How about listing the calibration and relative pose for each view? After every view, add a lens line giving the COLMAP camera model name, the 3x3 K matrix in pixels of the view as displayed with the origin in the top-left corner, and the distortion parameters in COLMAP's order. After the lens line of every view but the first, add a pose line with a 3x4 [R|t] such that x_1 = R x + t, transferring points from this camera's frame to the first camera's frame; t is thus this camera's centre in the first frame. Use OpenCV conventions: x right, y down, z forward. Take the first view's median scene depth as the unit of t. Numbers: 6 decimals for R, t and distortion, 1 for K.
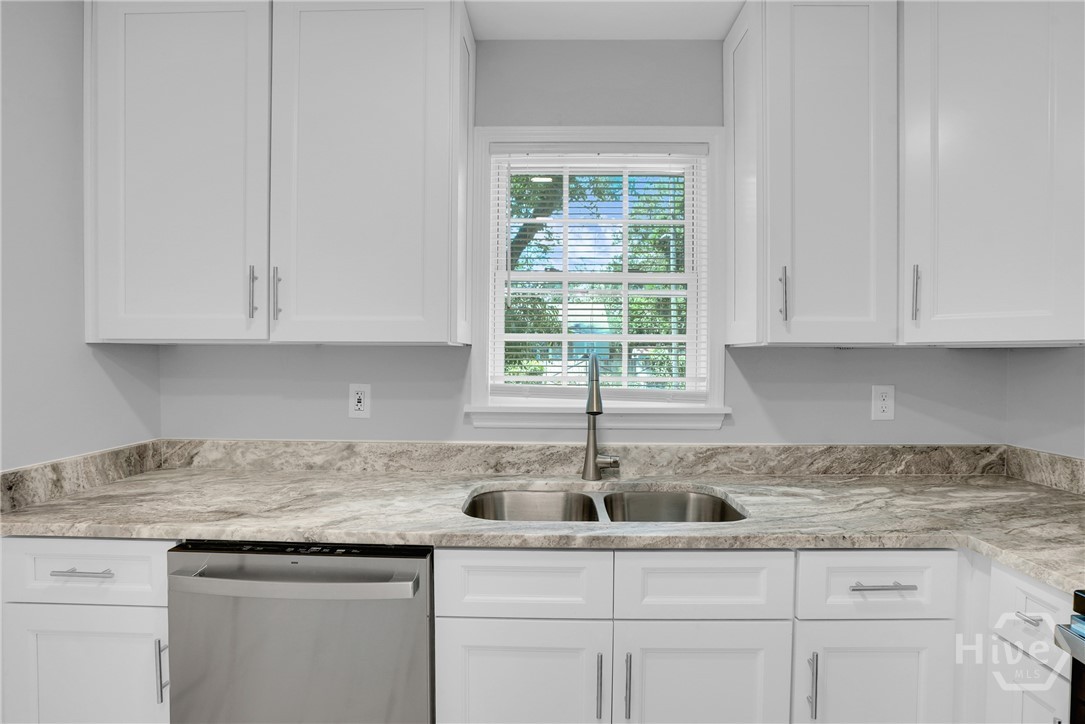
lens RADIAL K [[529.1, 0, 536.7], [0, 529.1, 360.8], [0, 0, 1]] dist [-0.062188, 0.029033]
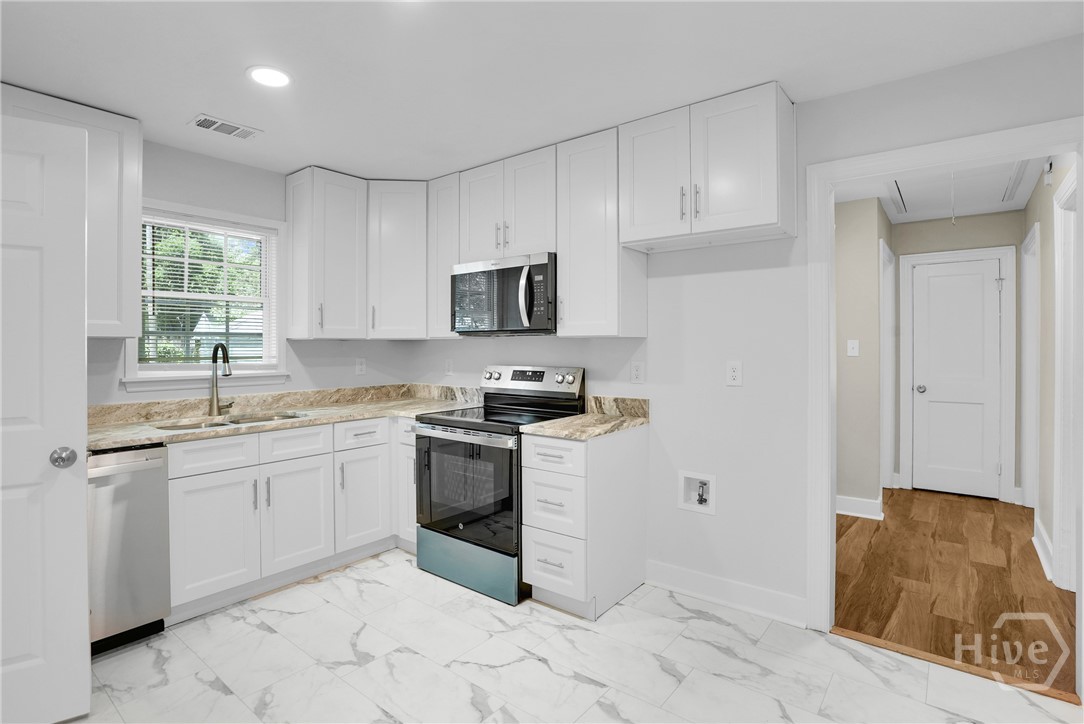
lens RADIAL K [[536.2, 0, 536.6], [0, 536.2, 359.3], [0, 0, 1]] dist [-0.057858, 0.026145]
pose [[0.604653, -0.026967, 0.796032, -0.624833], [0.010955, 0.999614, 0.025542, 0.006264], [-0.796414, -0.006723, 0.604715, -0.880192]]
